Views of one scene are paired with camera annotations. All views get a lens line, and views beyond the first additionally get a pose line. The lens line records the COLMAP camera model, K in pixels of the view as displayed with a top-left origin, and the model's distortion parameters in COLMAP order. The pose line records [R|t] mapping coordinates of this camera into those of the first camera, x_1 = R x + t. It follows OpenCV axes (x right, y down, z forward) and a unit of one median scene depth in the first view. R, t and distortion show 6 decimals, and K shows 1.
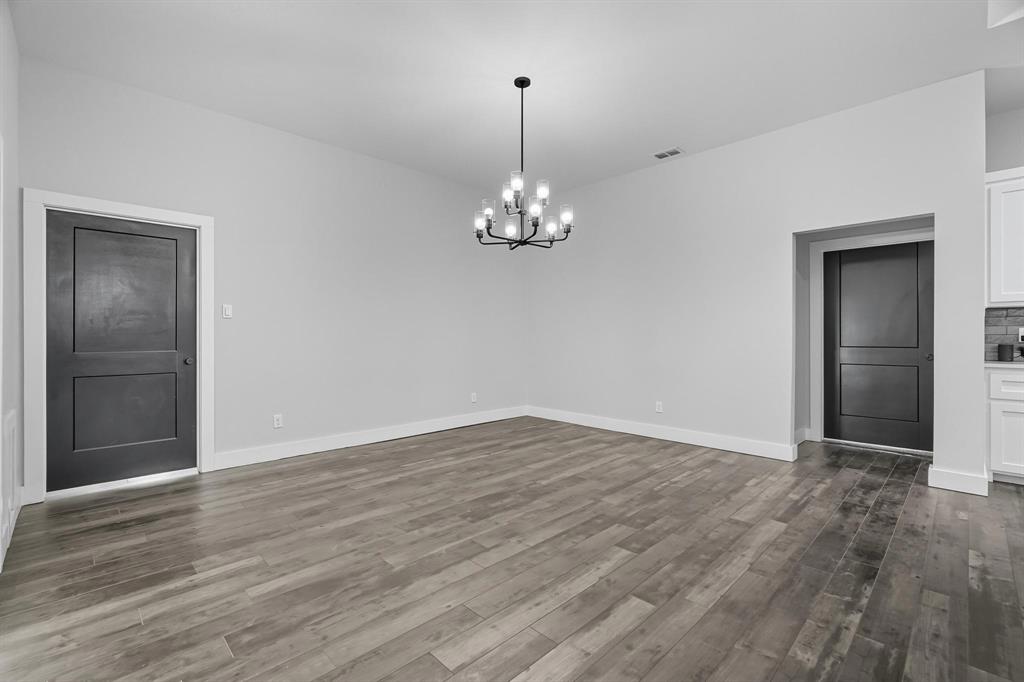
lens RADIAL K [[445.2, 0, 507.8], [0, 445.2, 339.3], [0, 0, 1]] dist [-0.004552, -0.000136]
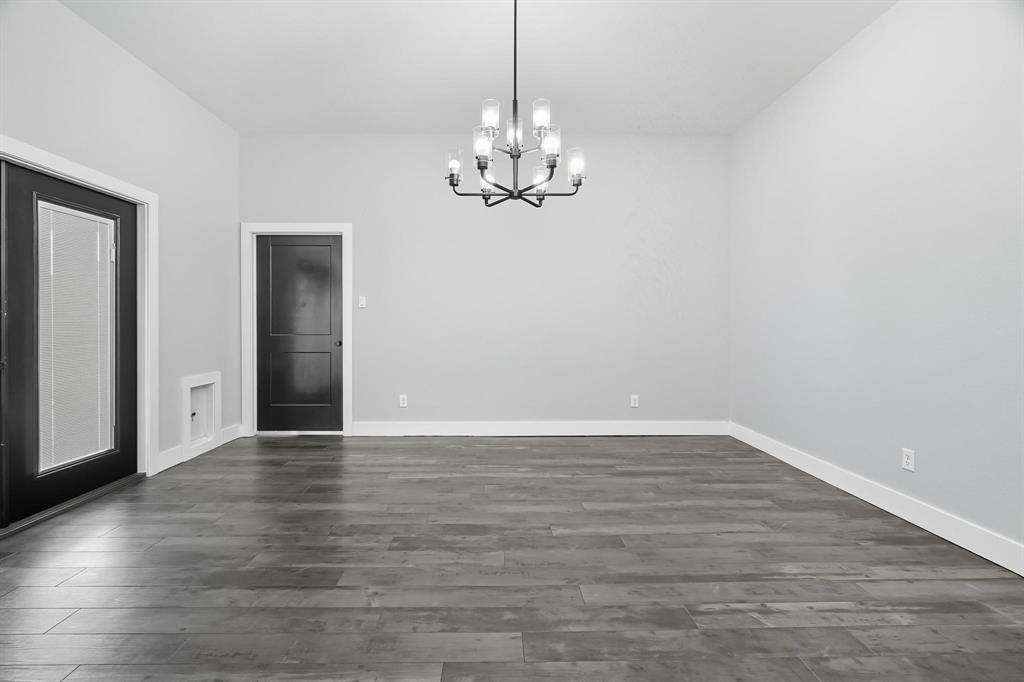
lens RADIAL K [[449.0, 0, 506.6], [0, 449.0, 349.2], [0, 0, 1]] dist [-0.004776, 0.000487]
pose [[0.735220, 0.041020, -0.676586, 0.522069], [-0.007947, 0.998620, 0.051908, -0.005805], [0.677782, -0.032787, 0.734532, 0.451348]]
